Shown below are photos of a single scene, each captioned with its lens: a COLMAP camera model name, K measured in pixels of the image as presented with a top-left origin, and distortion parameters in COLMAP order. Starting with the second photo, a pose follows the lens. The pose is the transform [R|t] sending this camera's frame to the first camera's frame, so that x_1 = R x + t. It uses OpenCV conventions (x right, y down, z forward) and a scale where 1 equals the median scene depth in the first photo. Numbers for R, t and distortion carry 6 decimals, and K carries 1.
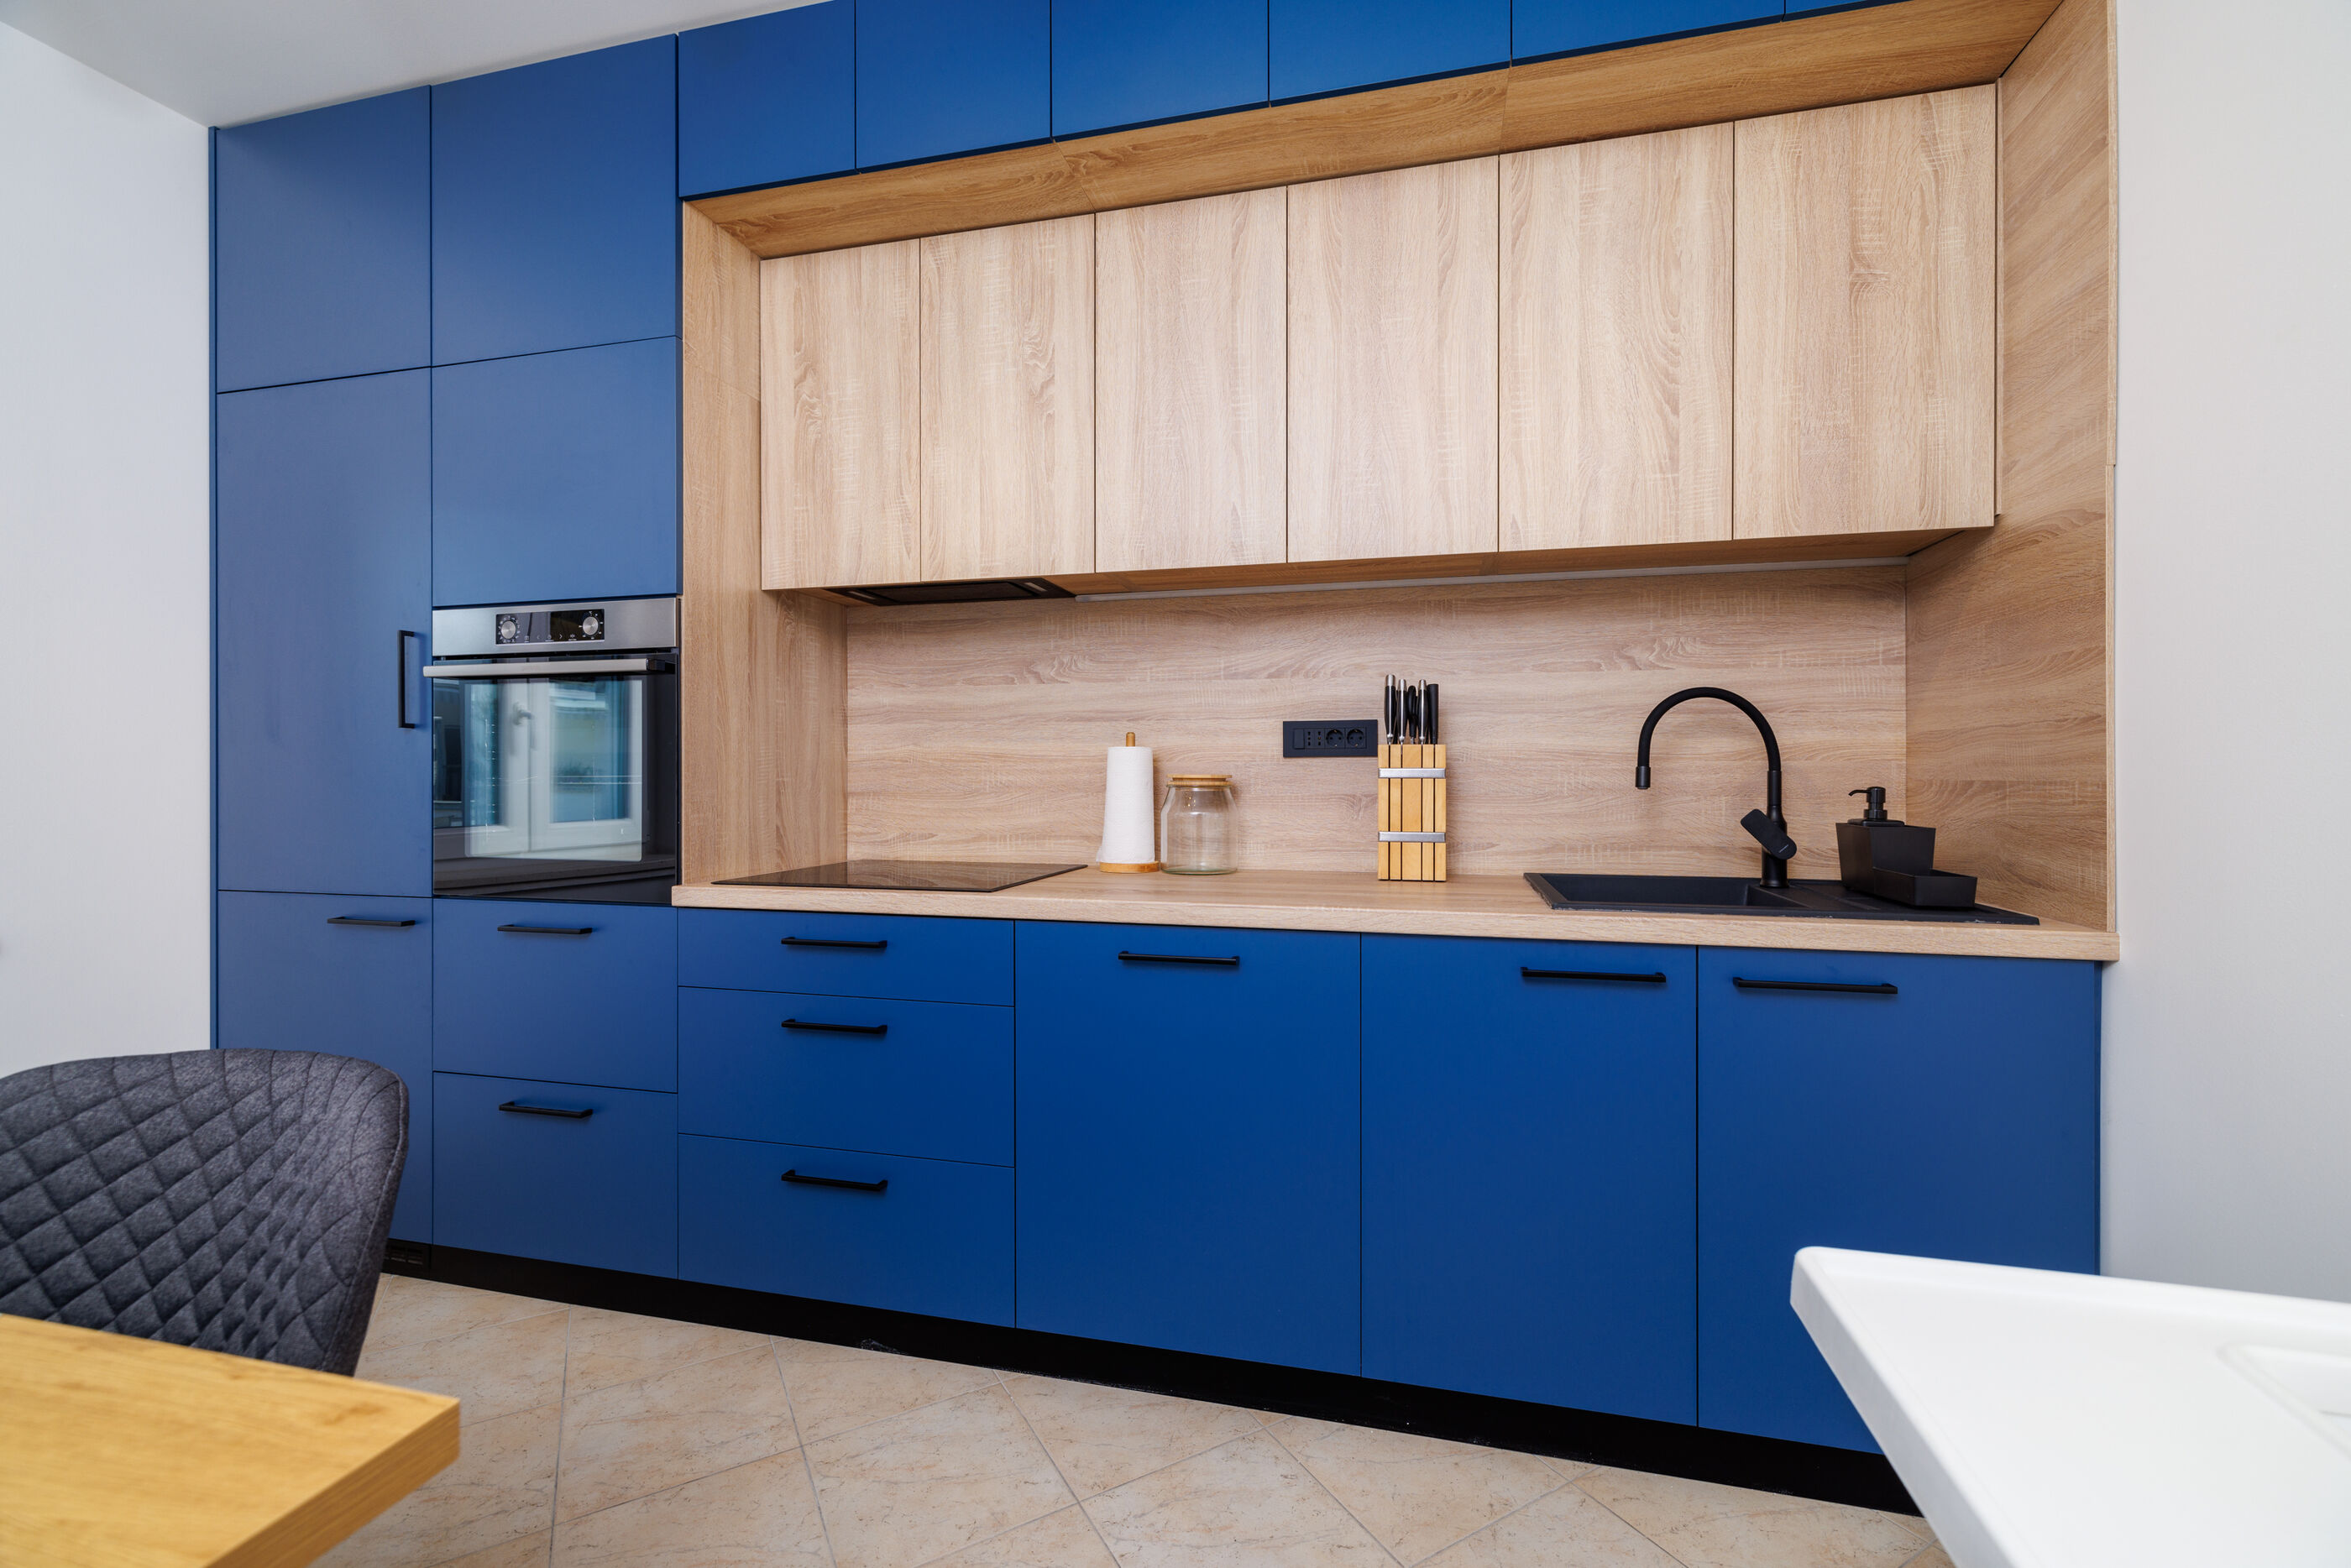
lens RADIAL K [[980.9, 0, 1183.4], [0, 980.9, 771.0], [0, 0, 1]] dist [0.001597, 0.000226]
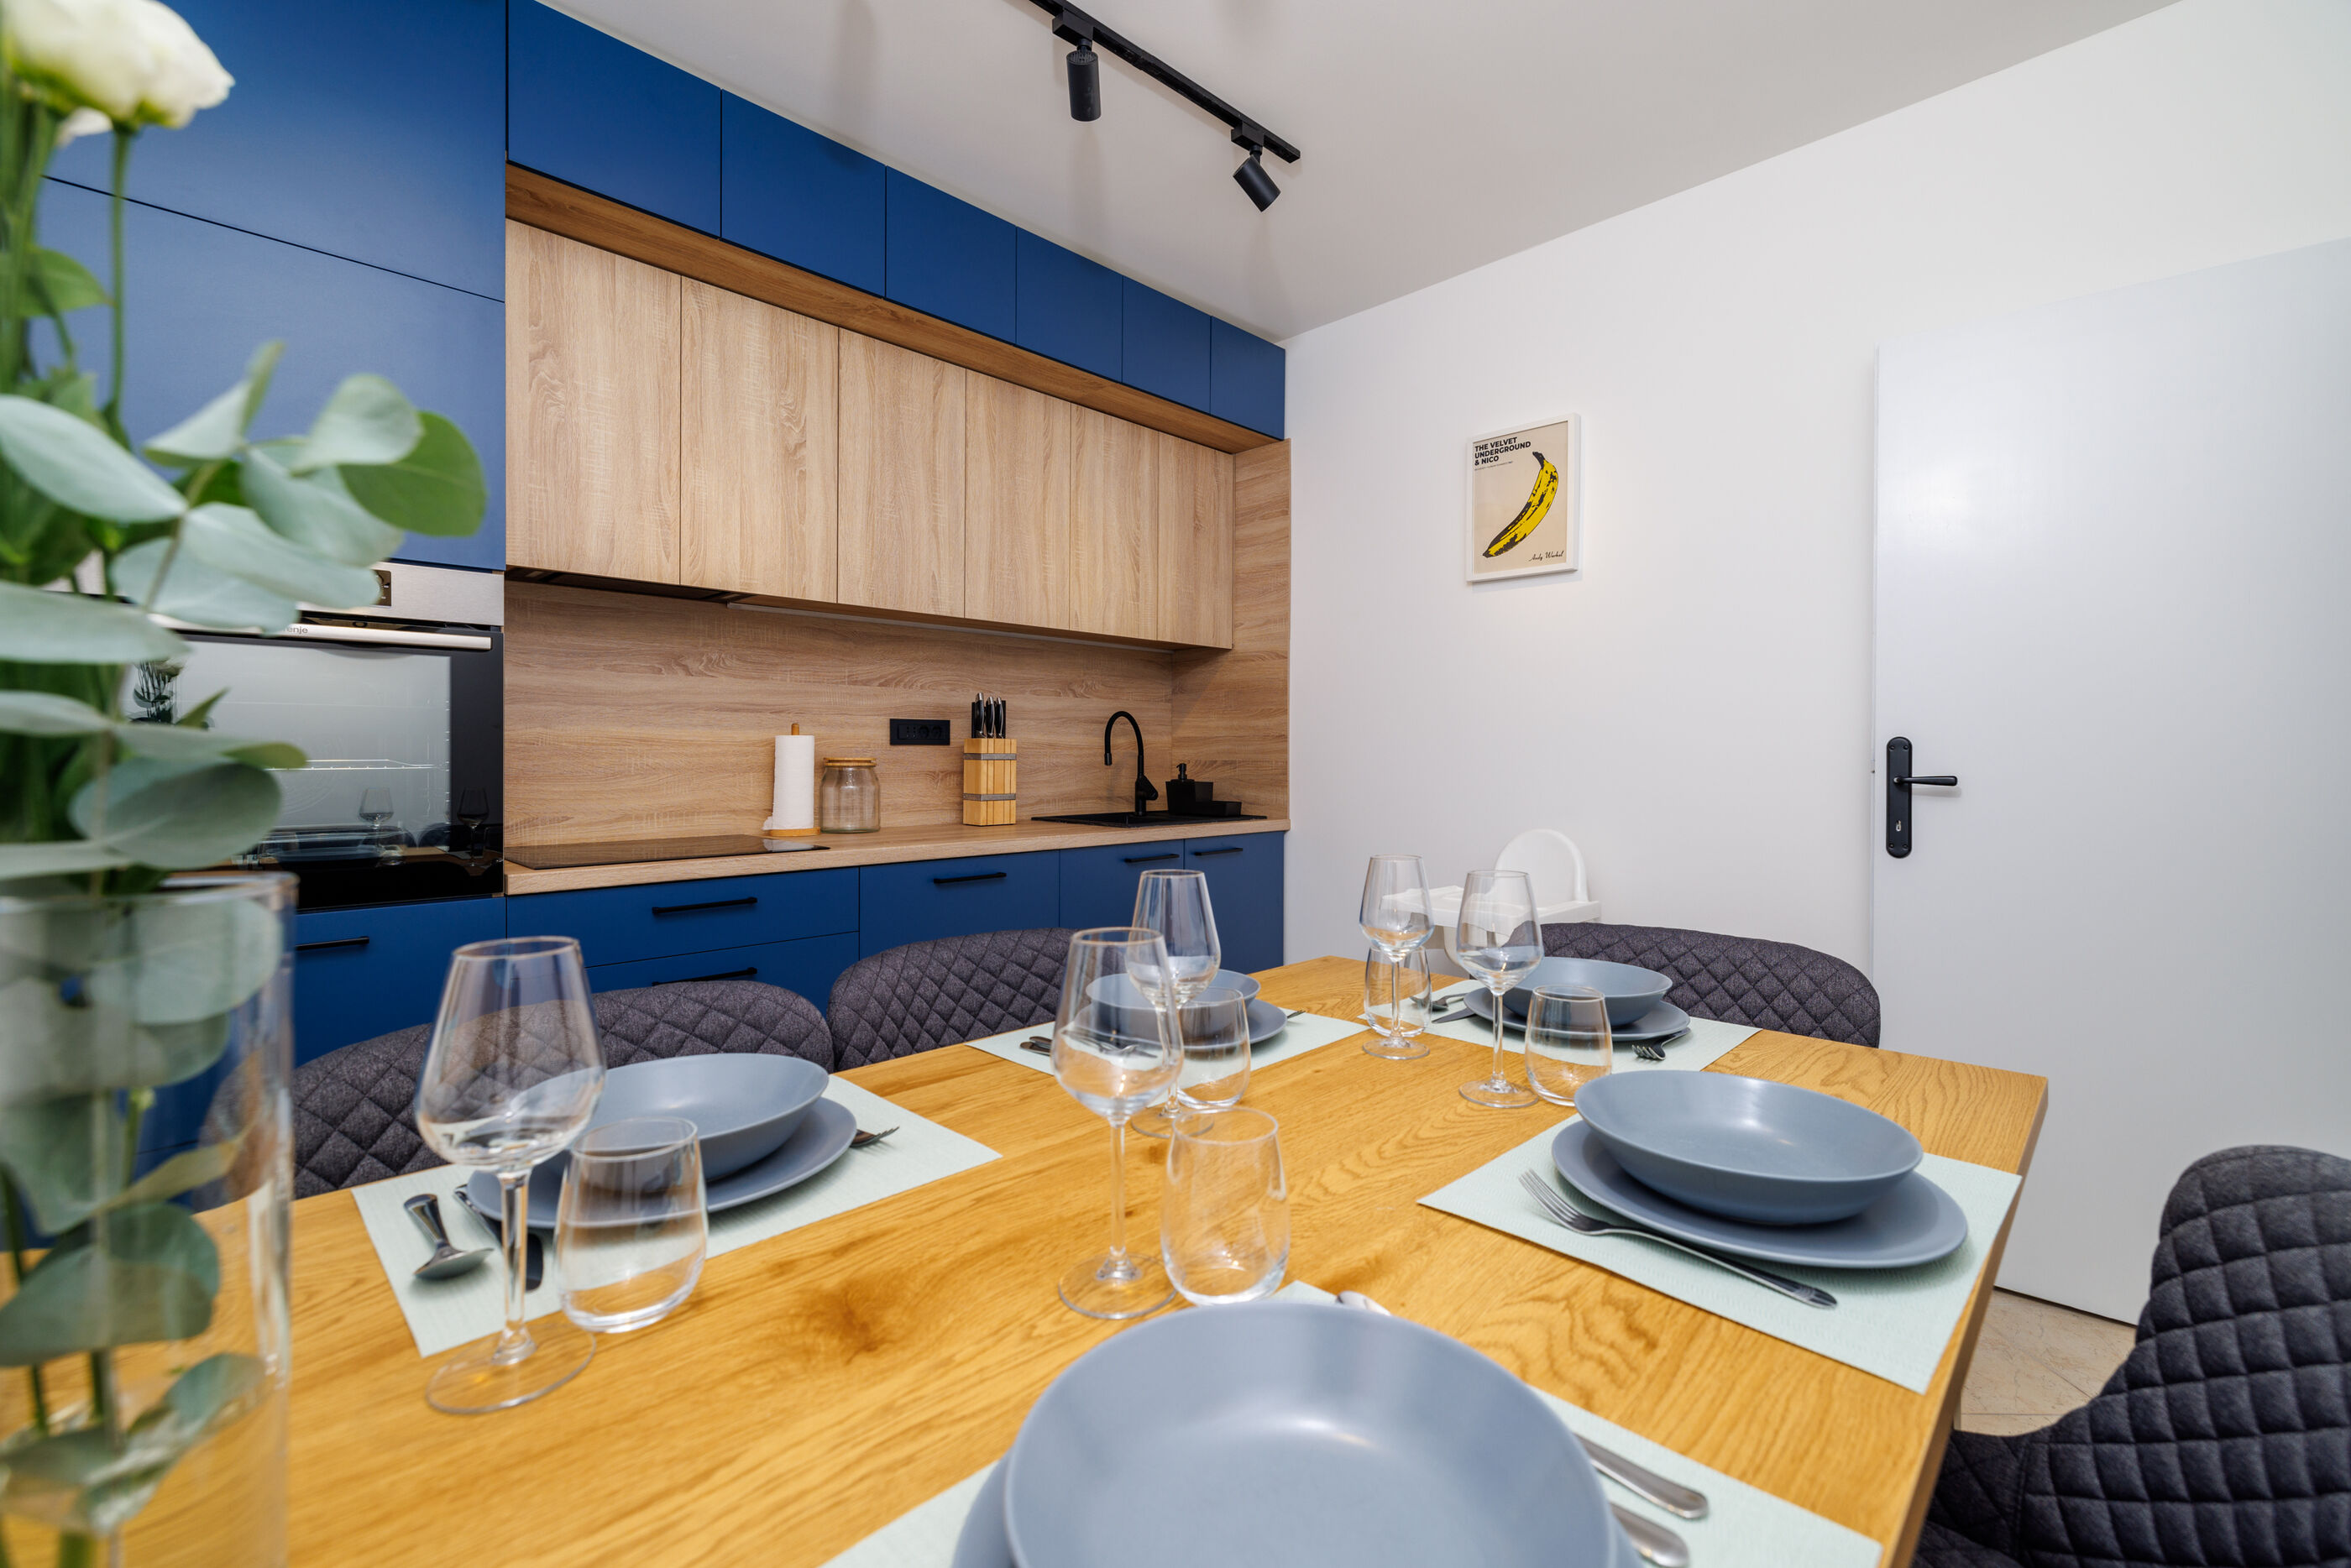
lens RADIAL K [[995.9, 0, 1178.7], [0, 995.9, 758.1], [0, 0, 1]] dist [0.000706, -0.000039]
pose [[0.514423, -0.000662, 0.857537, -0.982705], [-0.003938, 0.999987, 0.003135, -0.001805], [-0.857528, -0.004990, 0.514414, -0.070283]]
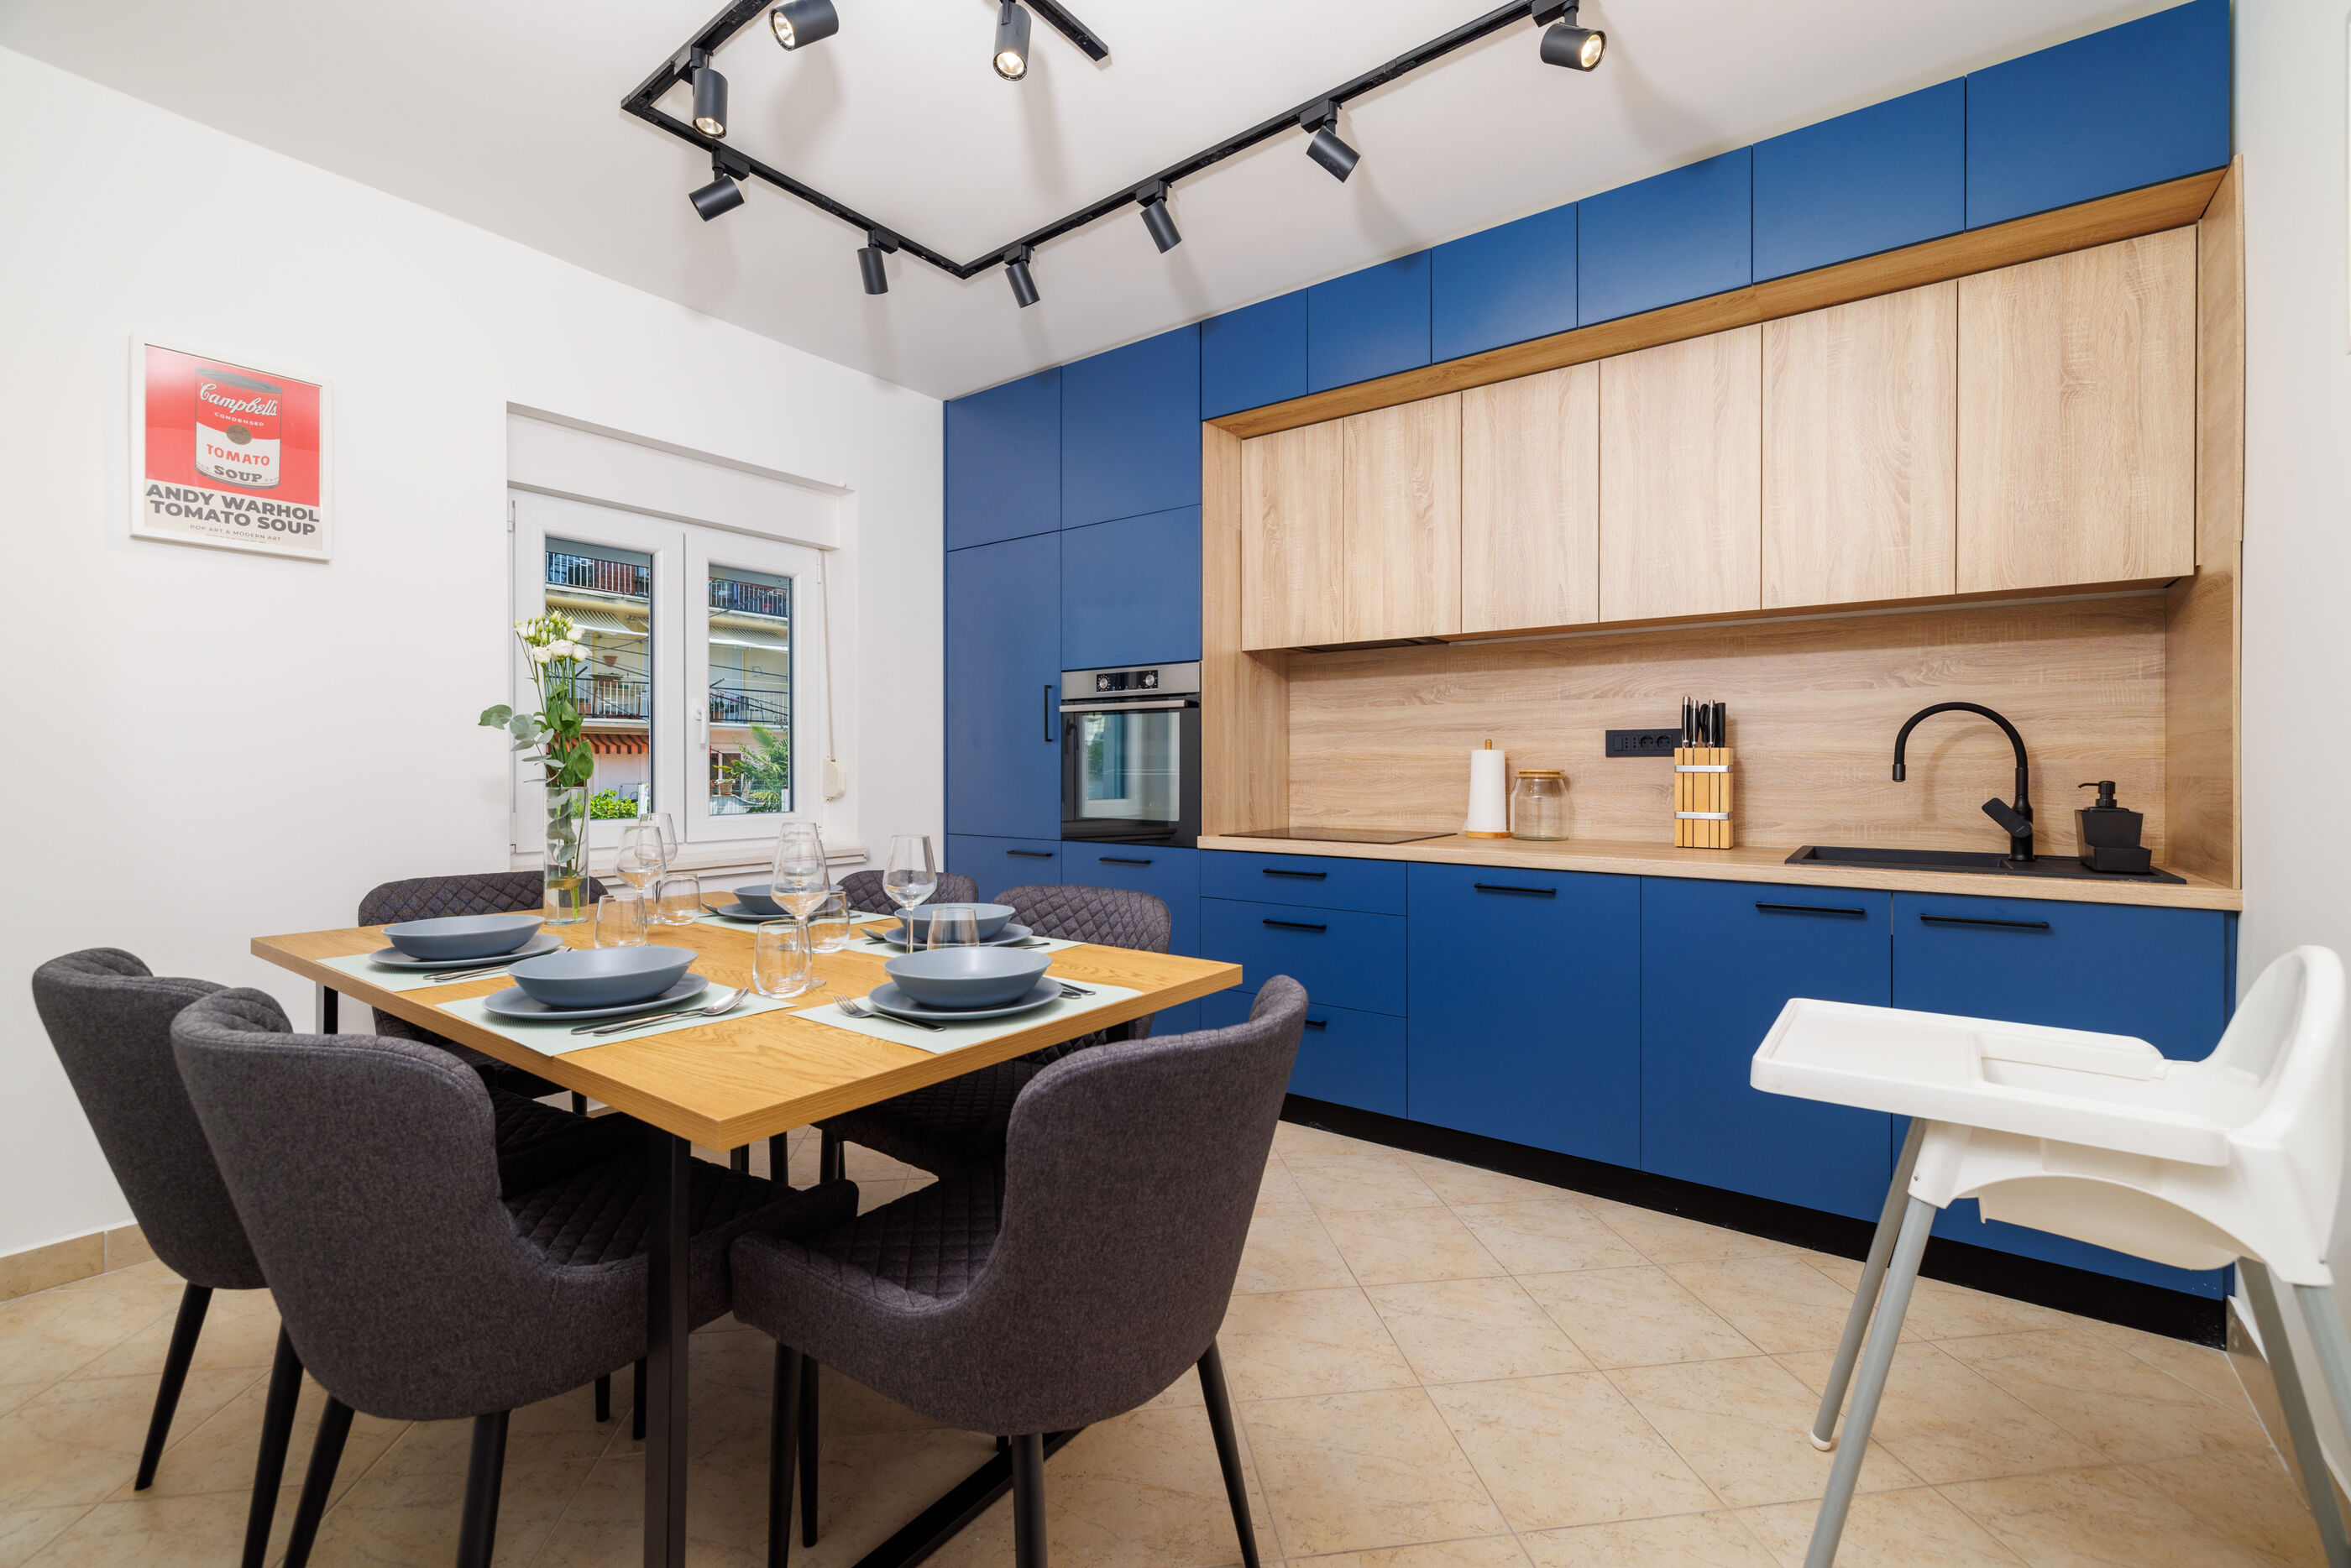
lens RADIAL K [[980.9, 0, 1183.4], [0, 980.9, 771.0], [0, 0, 1]] dist [0.001597, 0.000226]
pose [[0.927518, 0.002462, -0.373770, 0.074604], [0.000798, 0.999963, 0.008567, -0.007189], [0.373777, -0.008245, 0.927482, -0.529503]]
